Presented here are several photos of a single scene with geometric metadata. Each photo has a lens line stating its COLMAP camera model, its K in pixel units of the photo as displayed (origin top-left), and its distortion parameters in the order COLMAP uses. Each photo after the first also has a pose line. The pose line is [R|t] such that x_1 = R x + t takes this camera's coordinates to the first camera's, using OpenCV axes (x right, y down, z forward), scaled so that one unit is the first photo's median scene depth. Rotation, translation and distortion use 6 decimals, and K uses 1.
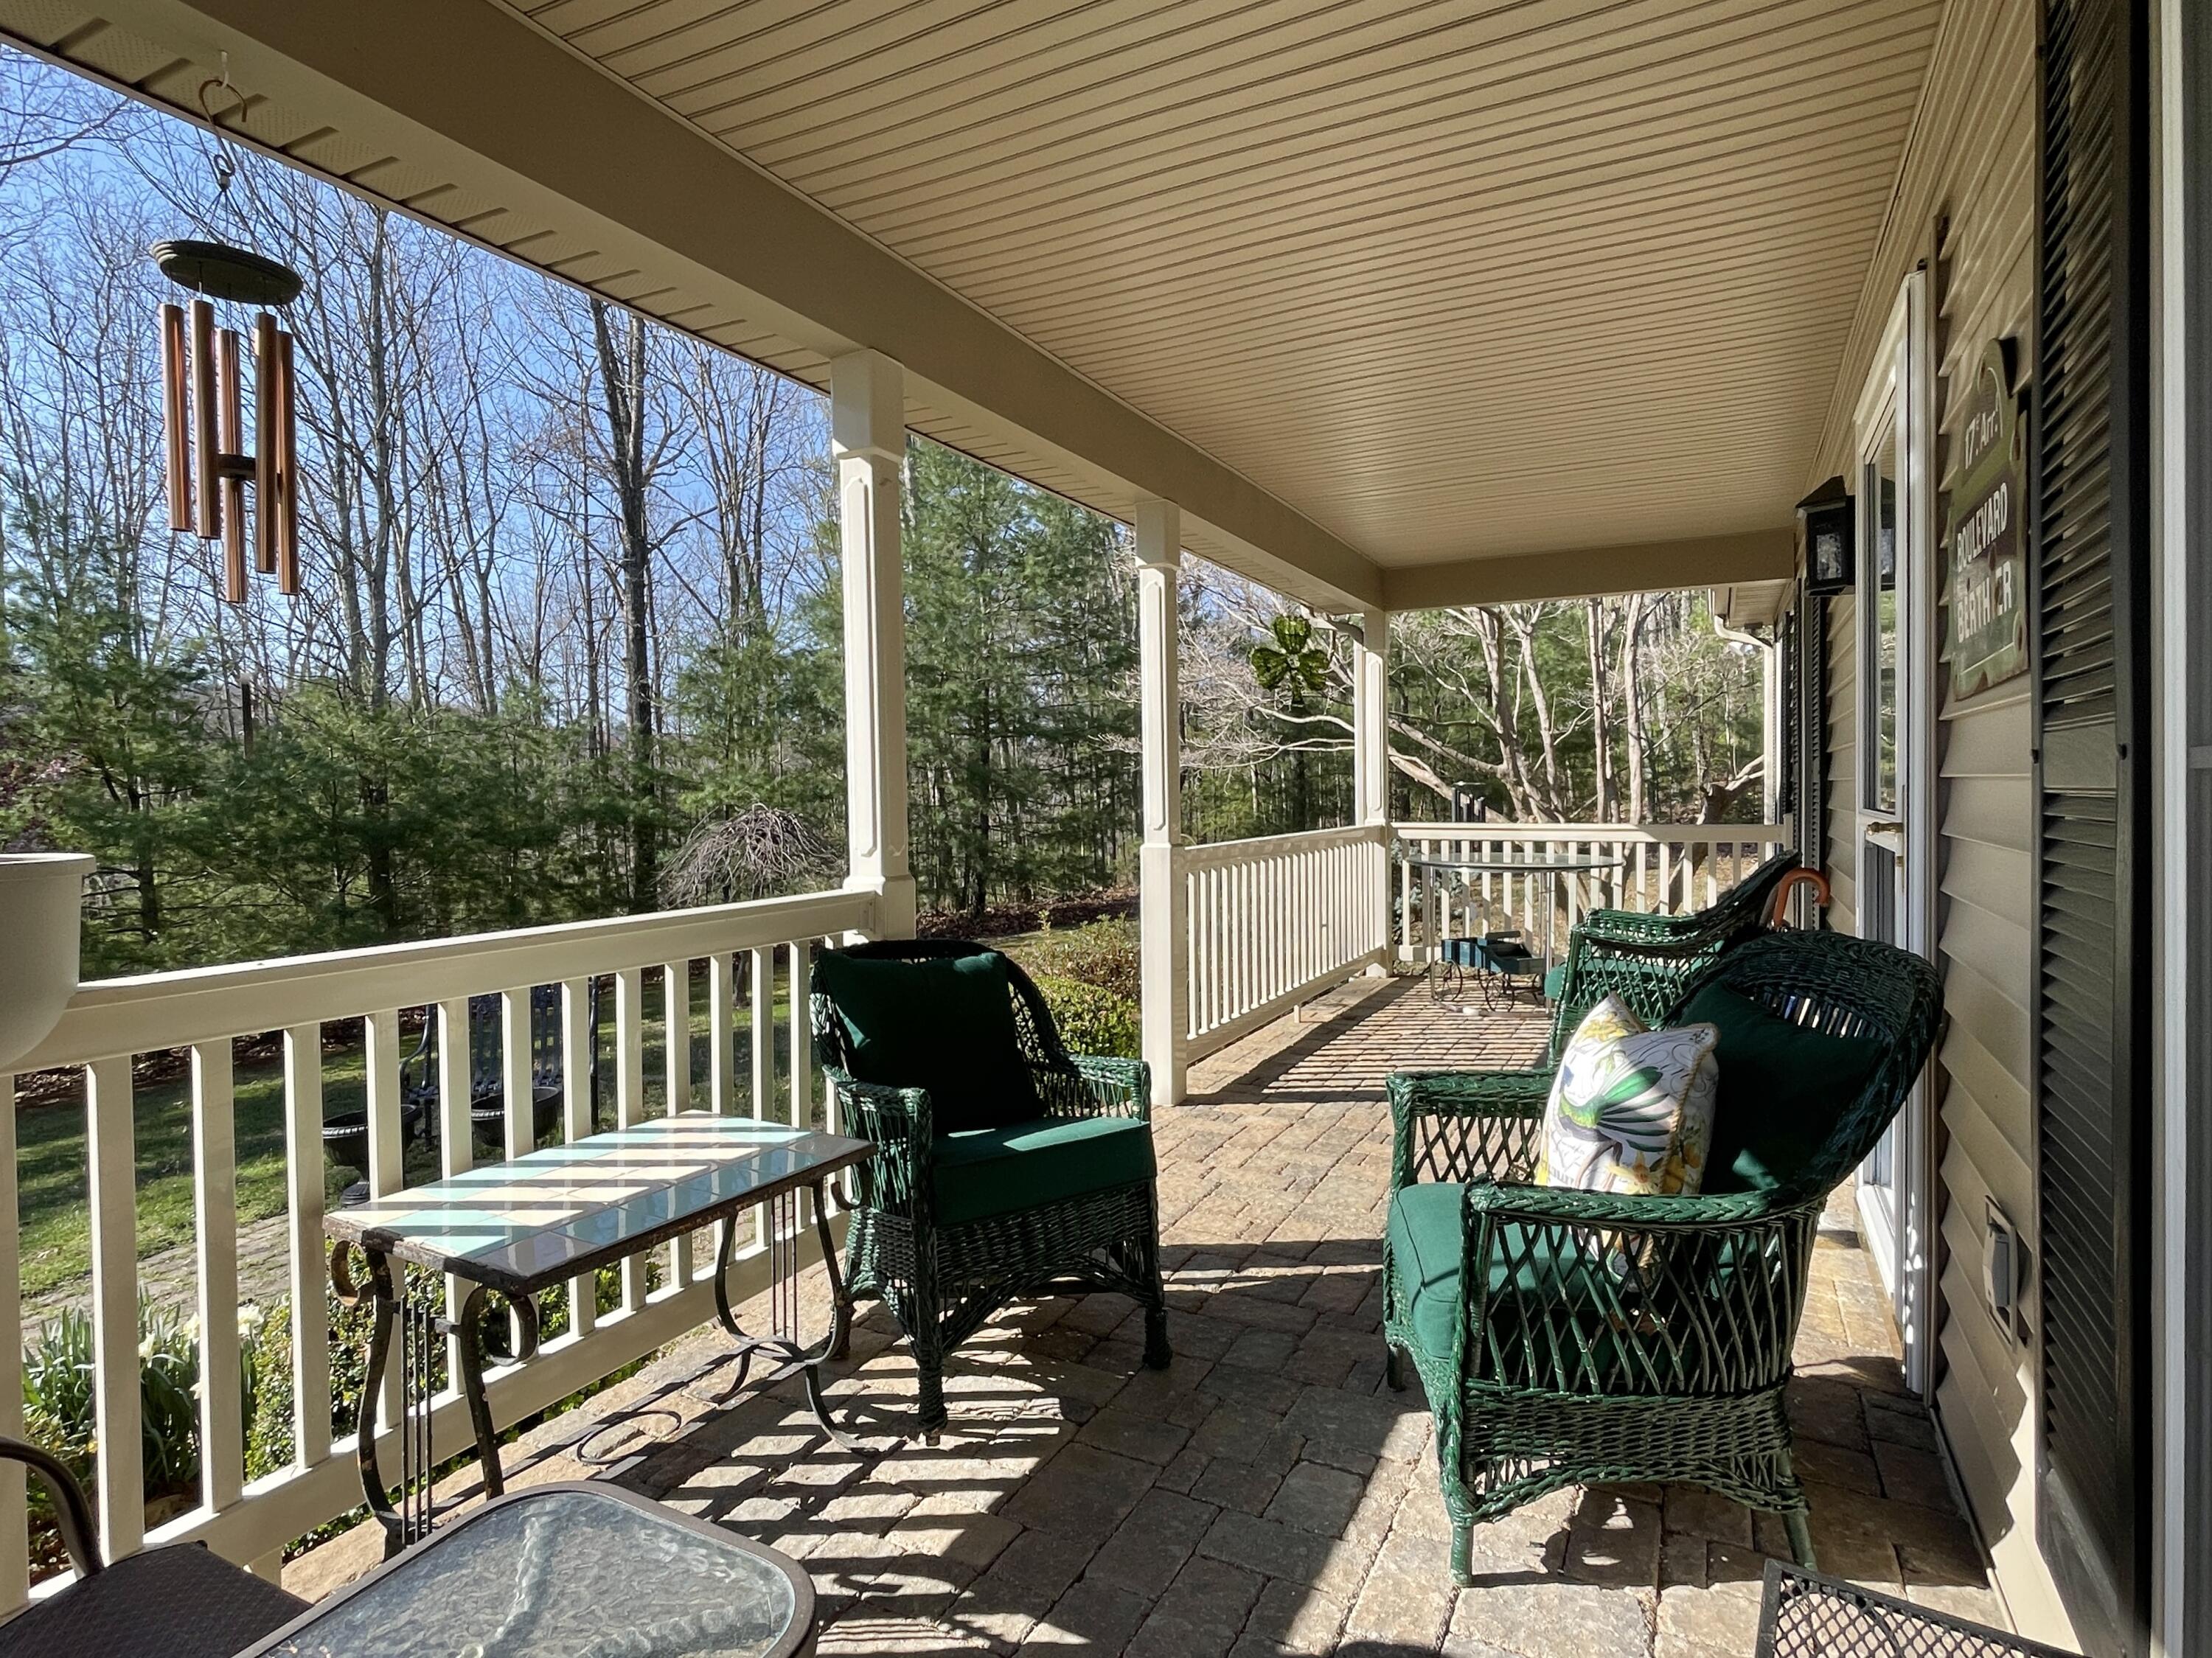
lens RADIAL K [[1184.7, 0, 1105.2], [0, 1184.7, 817.9], [0, 0, 1]] dist [0.017444, 0.000384]
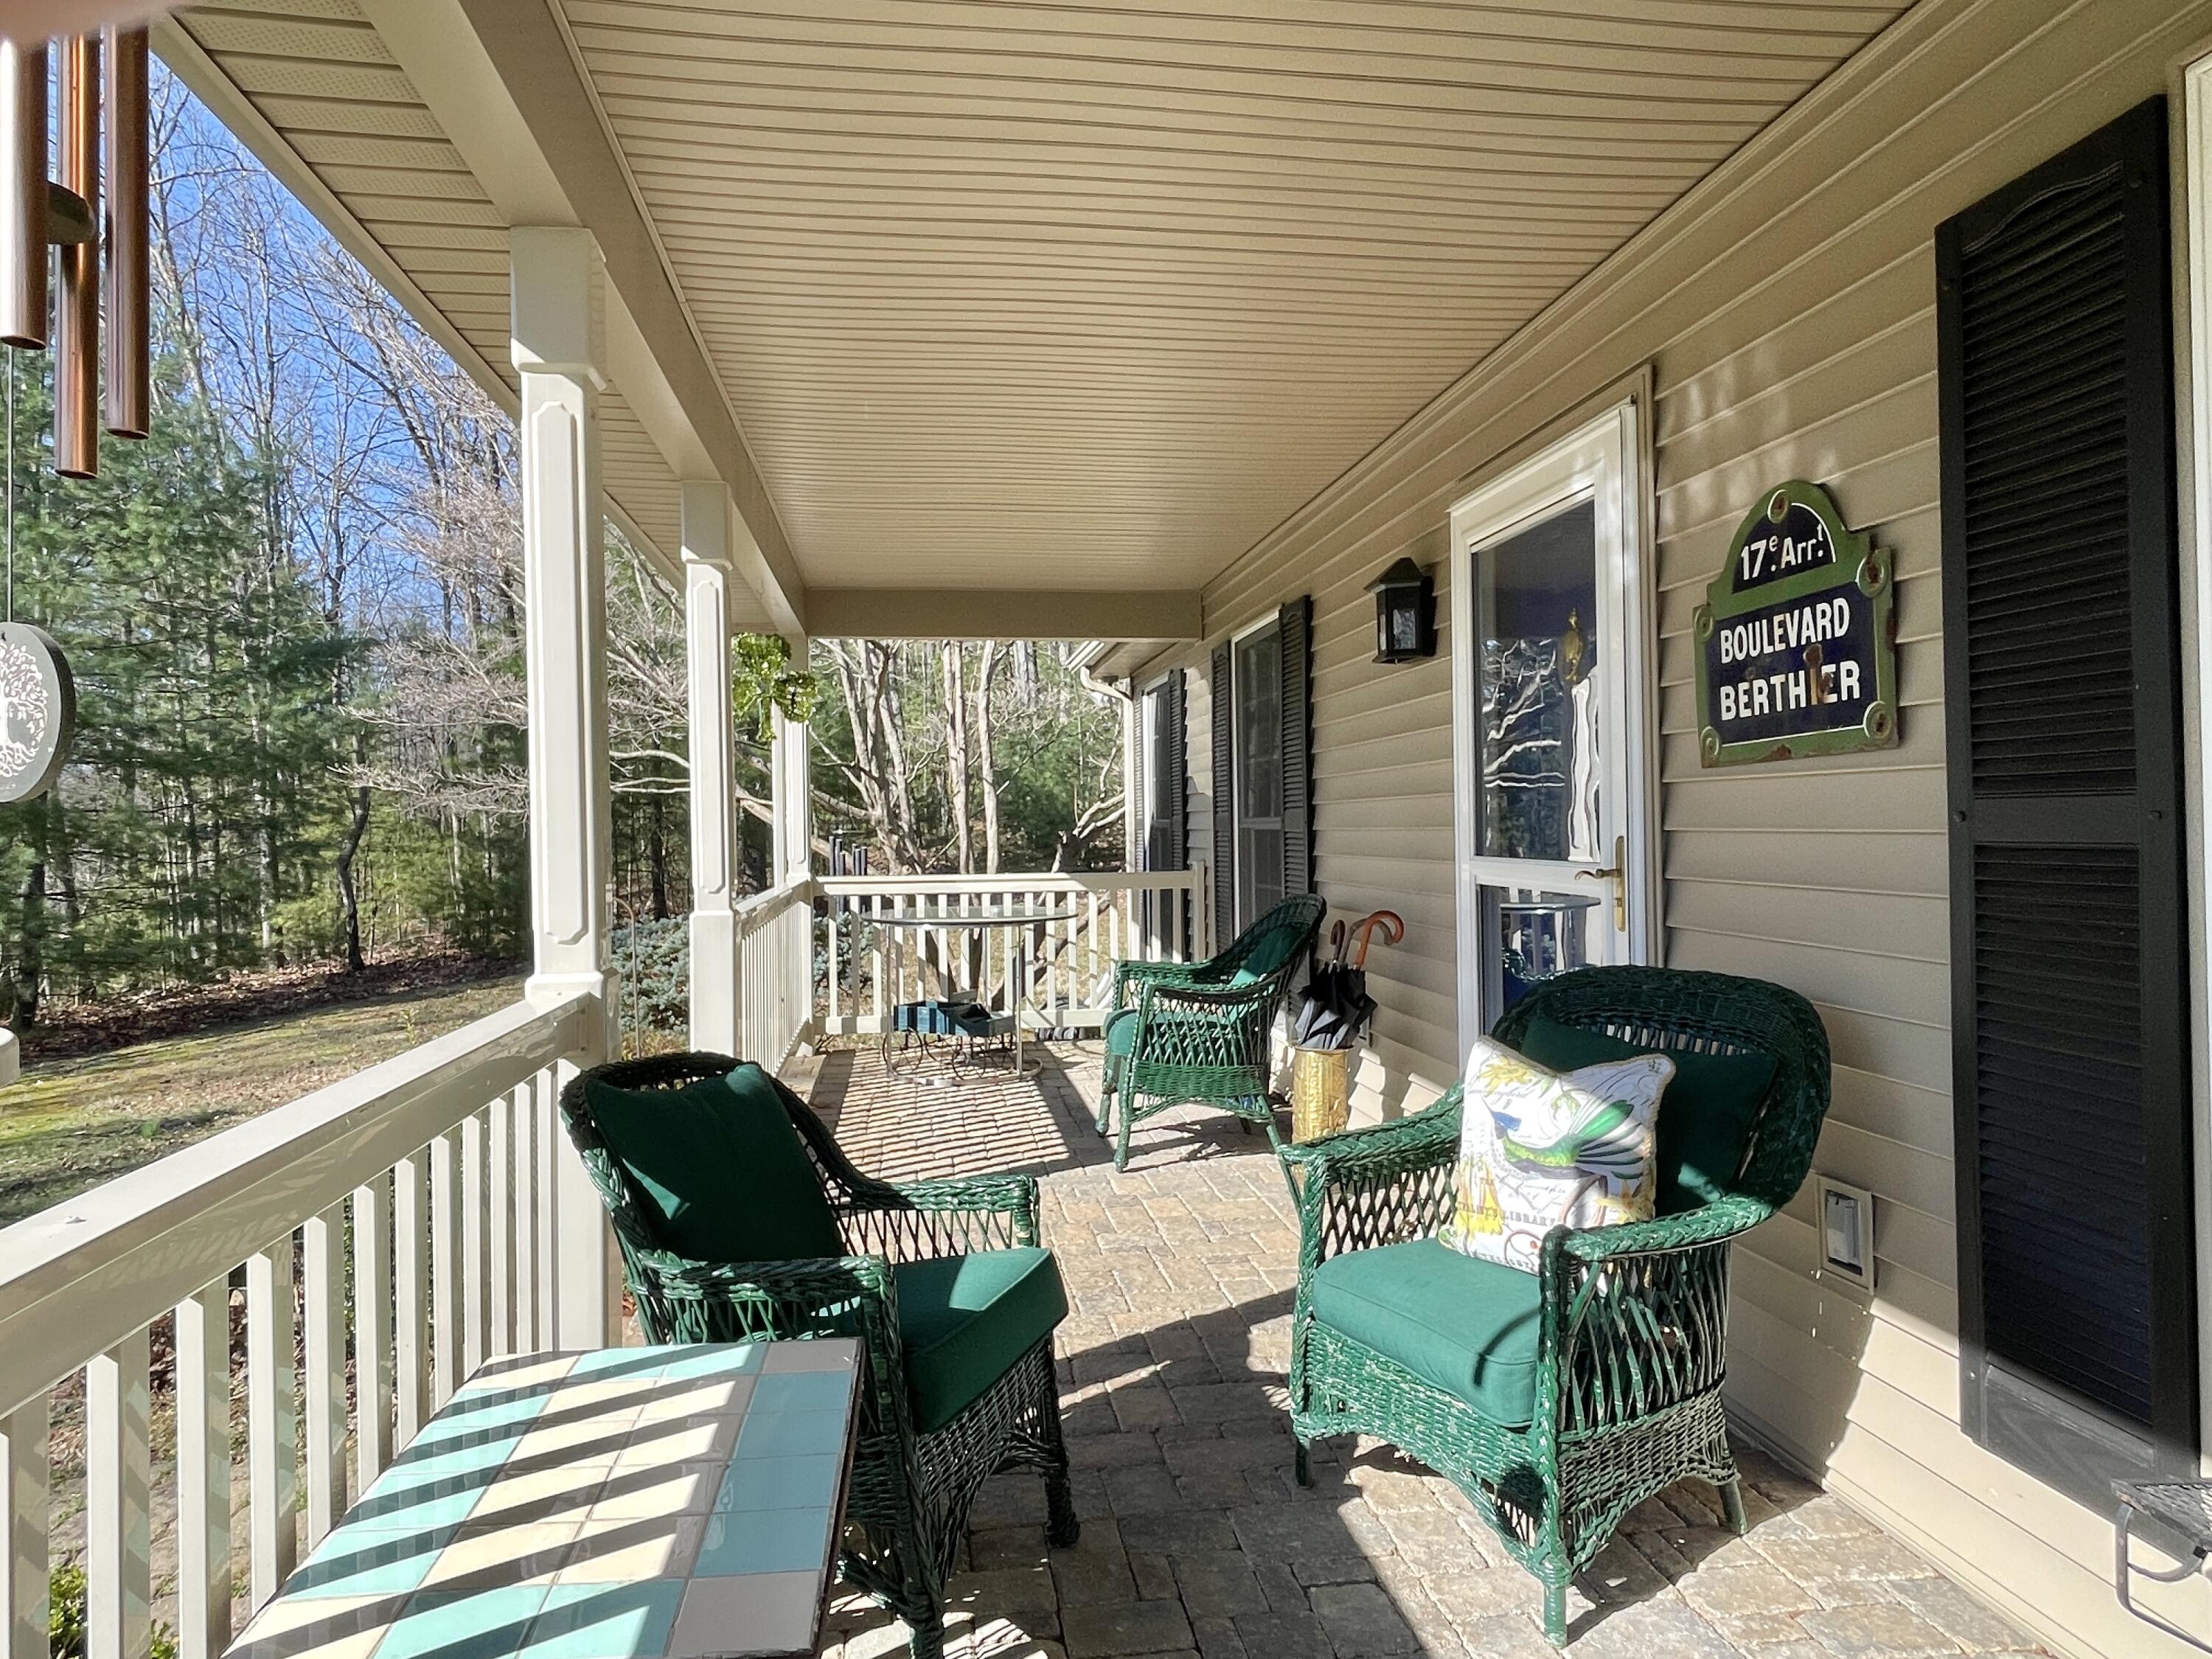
lens RADIAL K [[1344.9, 0, 1105.1], [0, 1344.9, 822.4], [0, 0, 1]] dist [0.015361, -0.000415]
pose [[0.814640, 0.001200, 0.579966, -0.262910], [0.018503, 0.999435, -0.028058, -0.007021], [-0.579672, 0.033589, 0.814158, 0.111199]]
